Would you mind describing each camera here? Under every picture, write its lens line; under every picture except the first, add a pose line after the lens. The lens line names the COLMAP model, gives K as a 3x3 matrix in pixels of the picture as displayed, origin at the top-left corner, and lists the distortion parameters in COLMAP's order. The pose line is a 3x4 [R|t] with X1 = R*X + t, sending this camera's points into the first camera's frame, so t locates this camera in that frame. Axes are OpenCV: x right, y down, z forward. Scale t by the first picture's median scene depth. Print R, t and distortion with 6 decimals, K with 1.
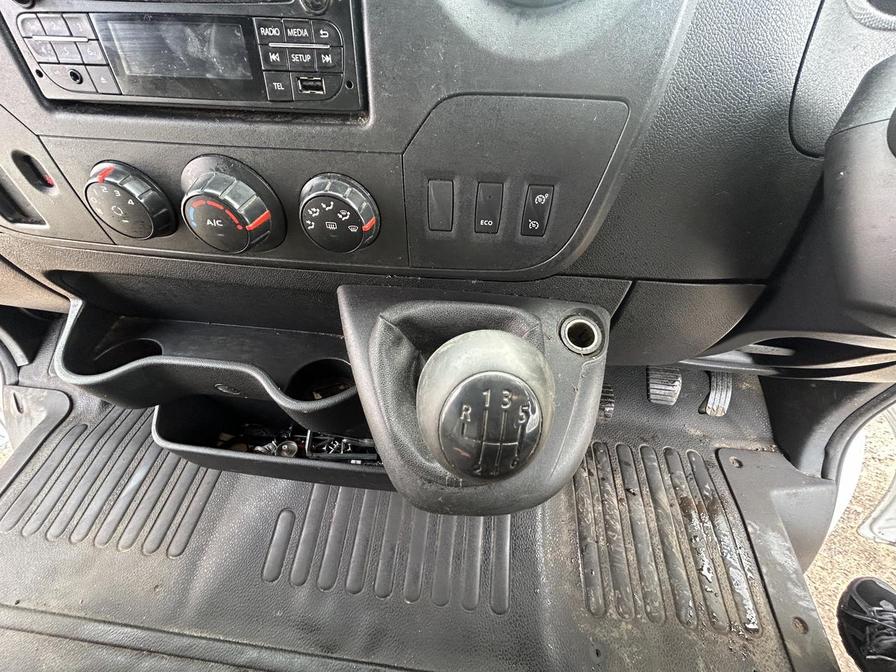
lens RADIAL K [[363.3, 0, 442.2], [0, 363.3, 339.5], [0, 0, 1]] dist [0.001132, -0.000564]
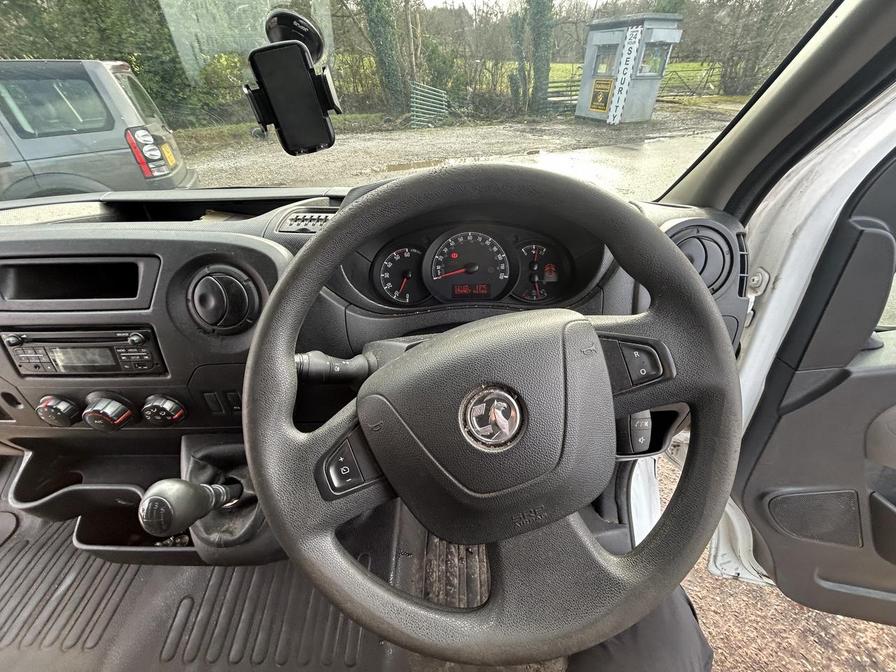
lens RADIAL K [[363.3, 0, 445.7], [0, 363.3, 339.3], [0, 0, 1]] dist [0.001132, -0.000564]
pose [[0.995435, -0.078526, 0.054249, 0.624659], [0.087786, 0.976358, -0.197529, -0.095411], [-0.037456, 0.201390, 0.978795, -0.593043]]
